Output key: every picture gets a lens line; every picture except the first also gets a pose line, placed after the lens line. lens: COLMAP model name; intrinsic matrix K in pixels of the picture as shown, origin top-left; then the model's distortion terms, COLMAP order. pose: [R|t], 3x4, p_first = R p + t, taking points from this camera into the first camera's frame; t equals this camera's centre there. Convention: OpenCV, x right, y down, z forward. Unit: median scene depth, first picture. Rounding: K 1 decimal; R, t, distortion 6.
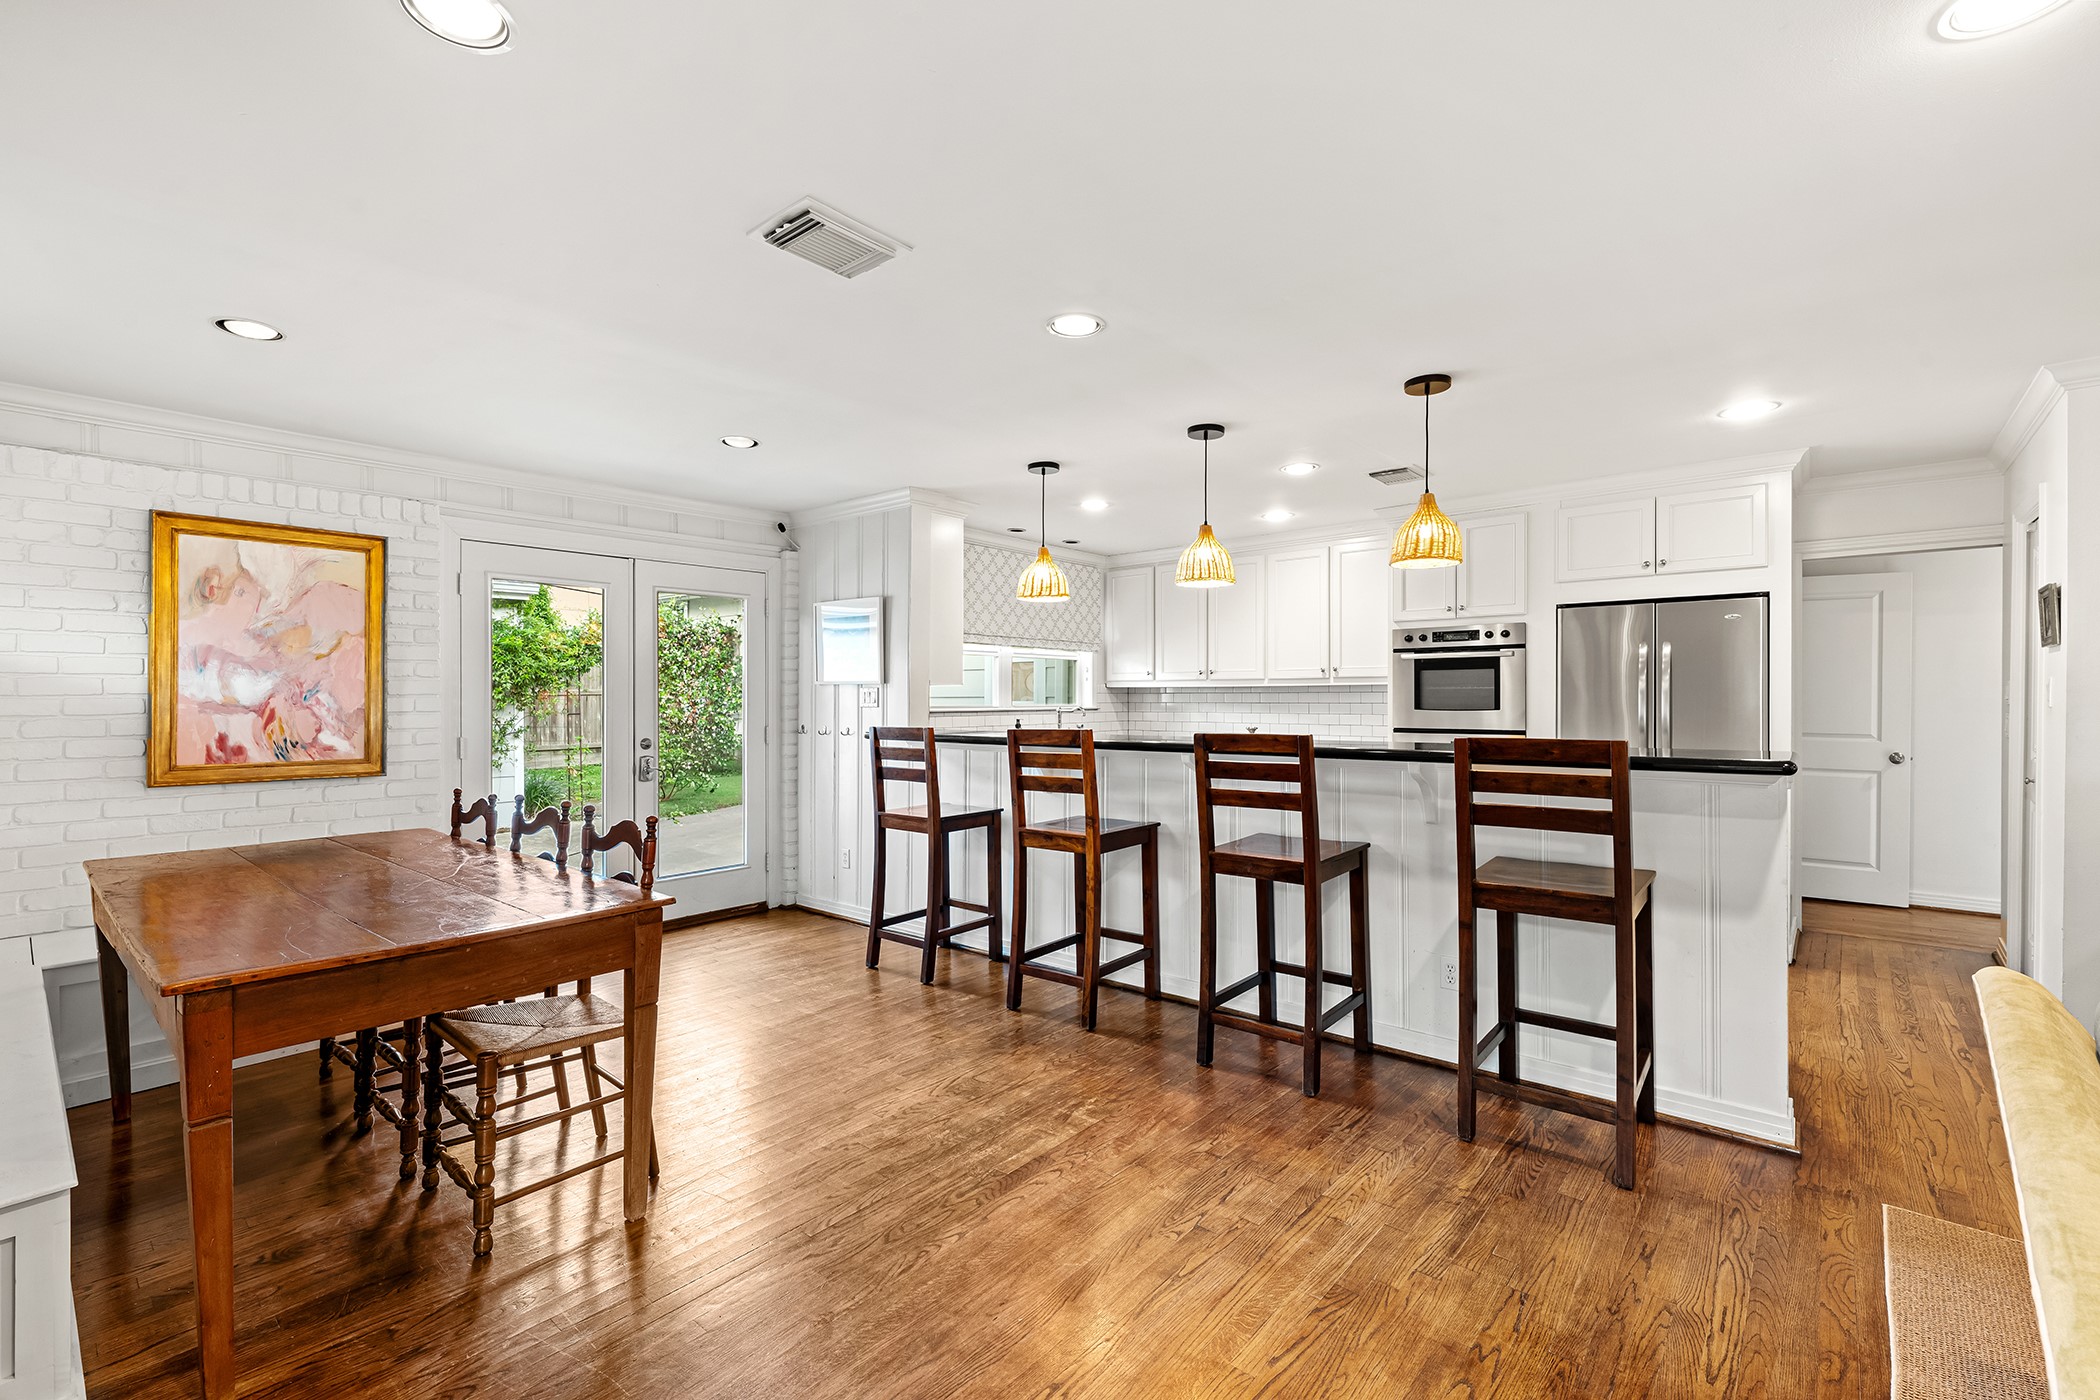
lens RADIAL K [[891.2, 0, 1044.0], [0, 891.2, 698.0], [0, 0, 1]] dist [0.001462, -0.001847]
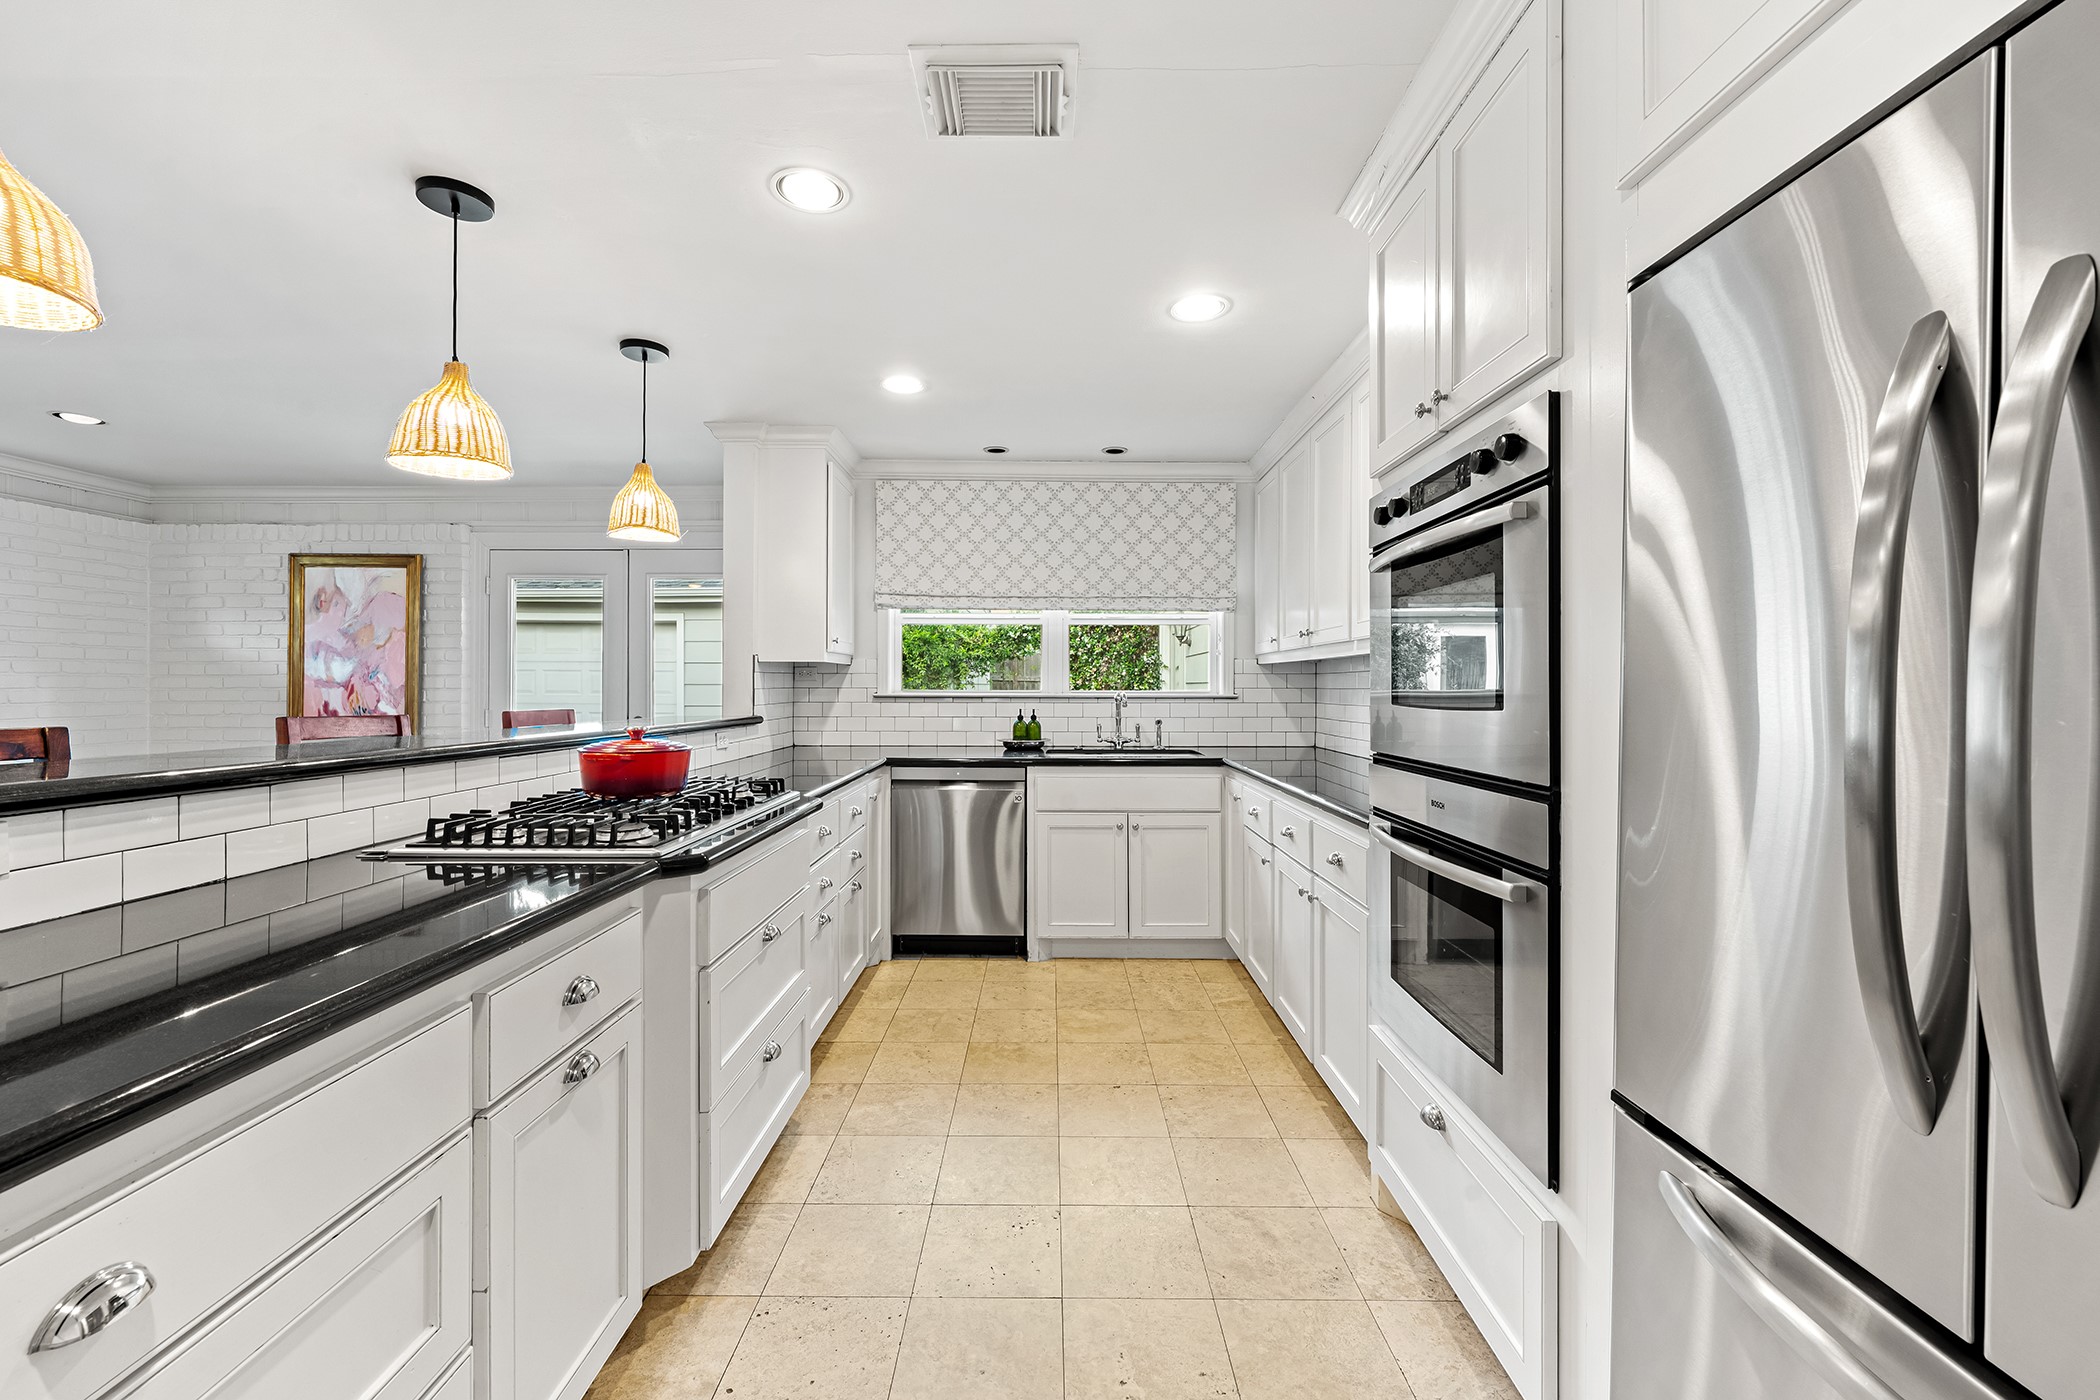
lens RADIAL K [[833.4, 0, 1036.3], [0, 833.4, 683.7], [0, 0, 1]] dist [0.001688, -0.001337]
pose [[0.649279, 0.001182, -0.760549, 0.757038], [-0.004821, 0.999985, -0.002562, 0.007721], [0.760535, 0.005330, 0.649275, 0.865416]]
